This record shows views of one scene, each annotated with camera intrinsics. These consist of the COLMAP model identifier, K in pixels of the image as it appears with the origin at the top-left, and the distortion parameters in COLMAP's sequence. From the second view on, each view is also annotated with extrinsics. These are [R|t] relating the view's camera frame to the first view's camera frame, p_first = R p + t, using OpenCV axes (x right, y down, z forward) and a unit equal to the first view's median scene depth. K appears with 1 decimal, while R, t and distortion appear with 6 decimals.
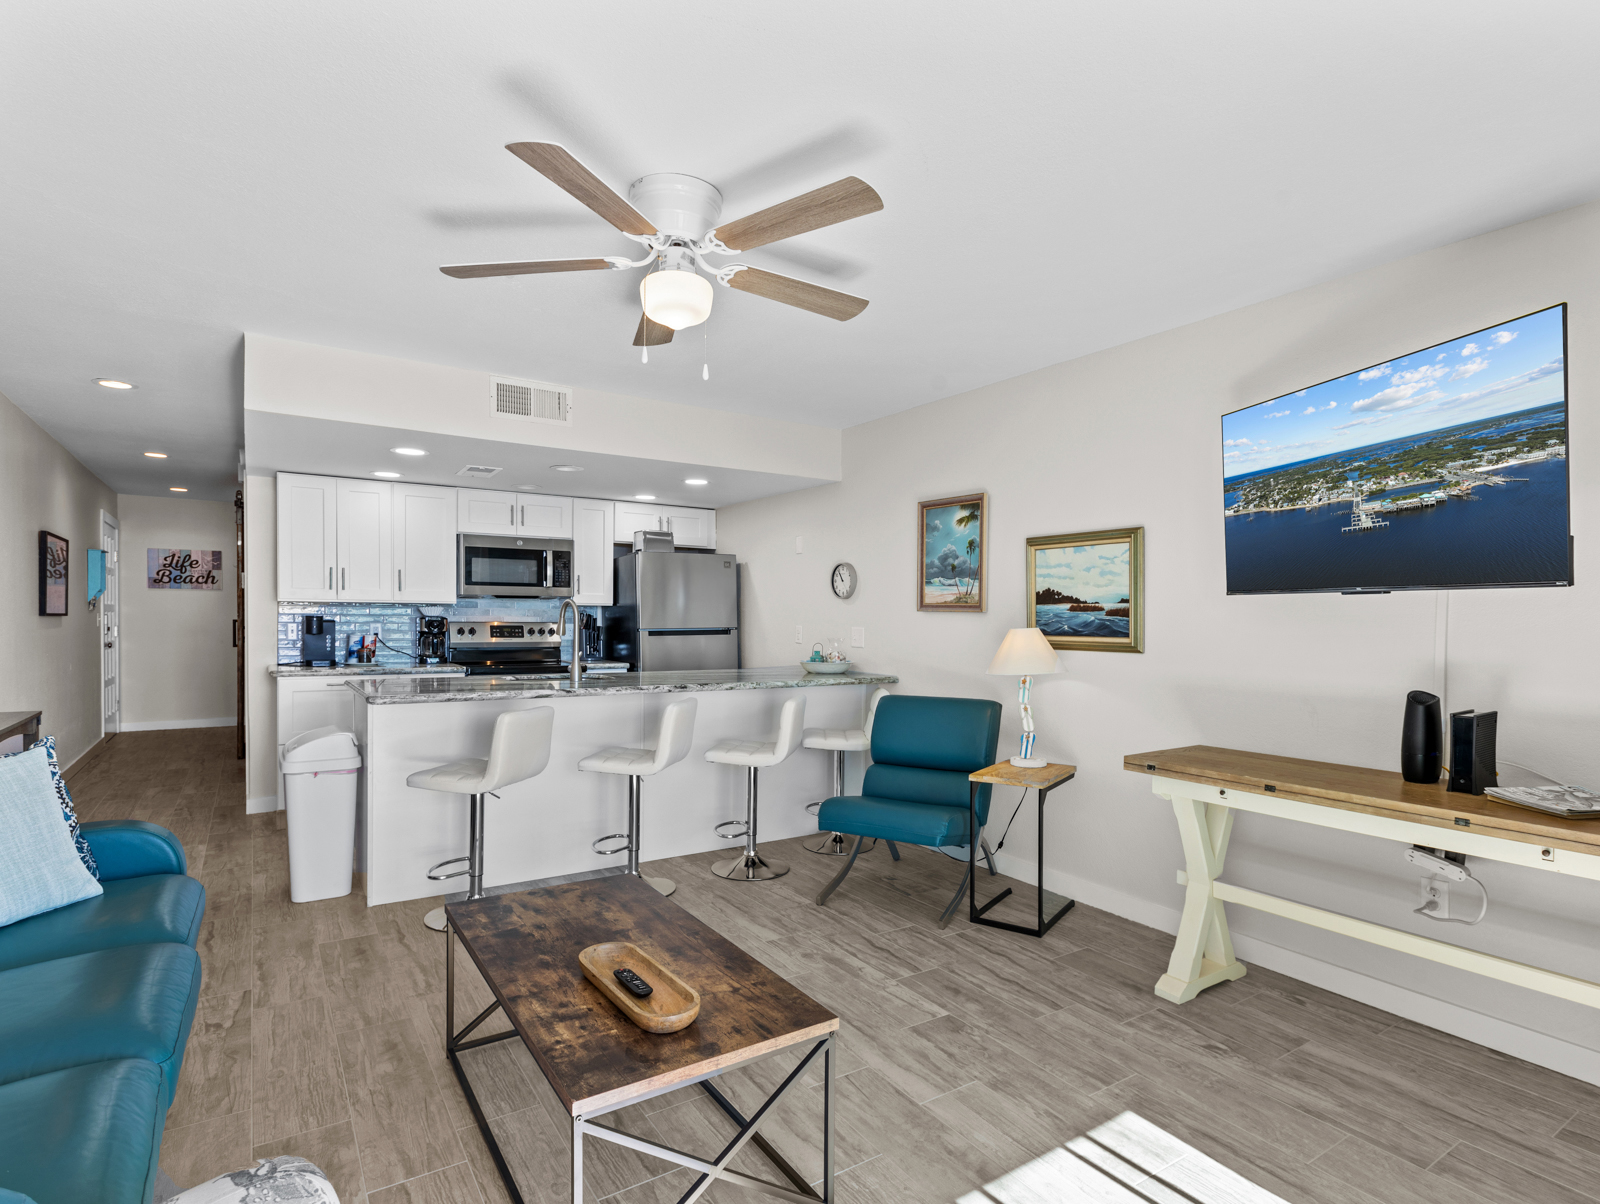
lens RADIAL K [[810.1, 0, 787.9], [0, 810.1, 614.0], [0, 0, 1]] dist [0.007768, 0.000474]
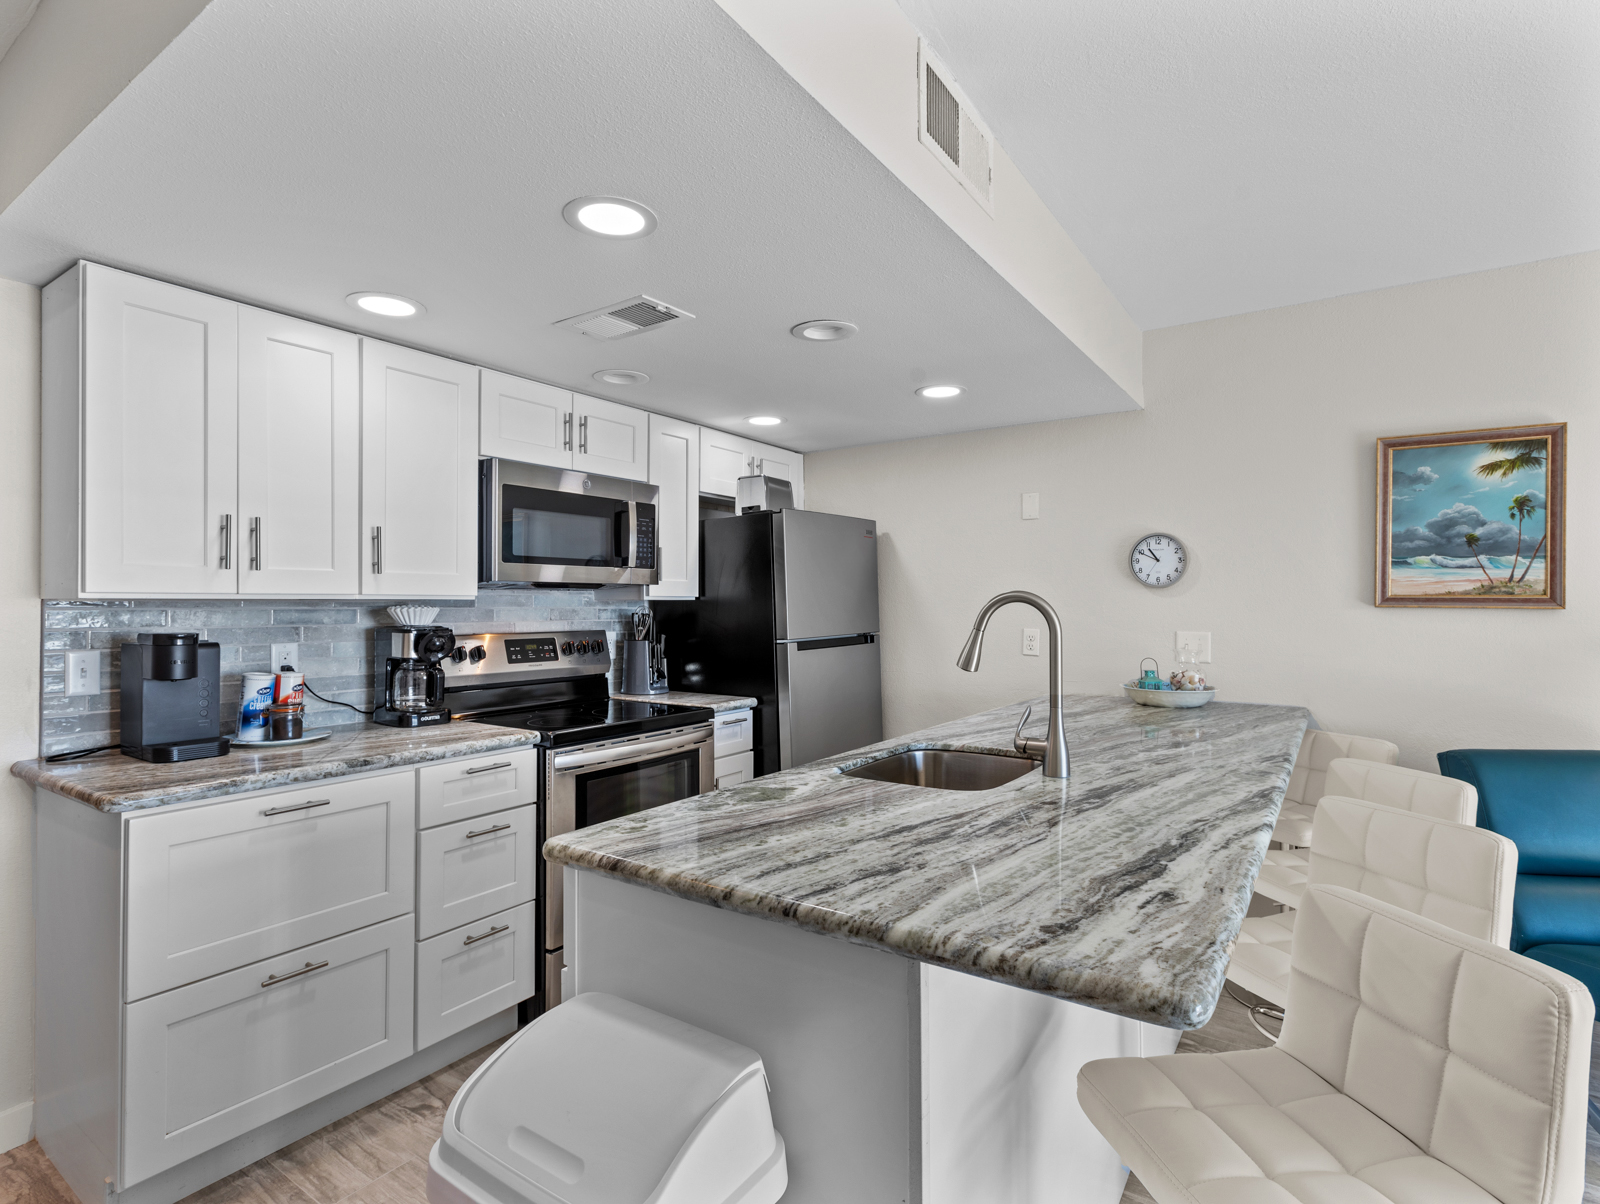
lens RADIAL K [[810.1, 0, 809.7], [0, 810.1, 592.8], [0, 0, 1]] dist [0.007768, 0.000474]
pose [[0.923801, -0.004989, 0.382840, -0.428065], [0.009208, 0.999915, -0.009188, -0.011201], [-0.382761, 0.012013, 0.923769, 0.487098]]
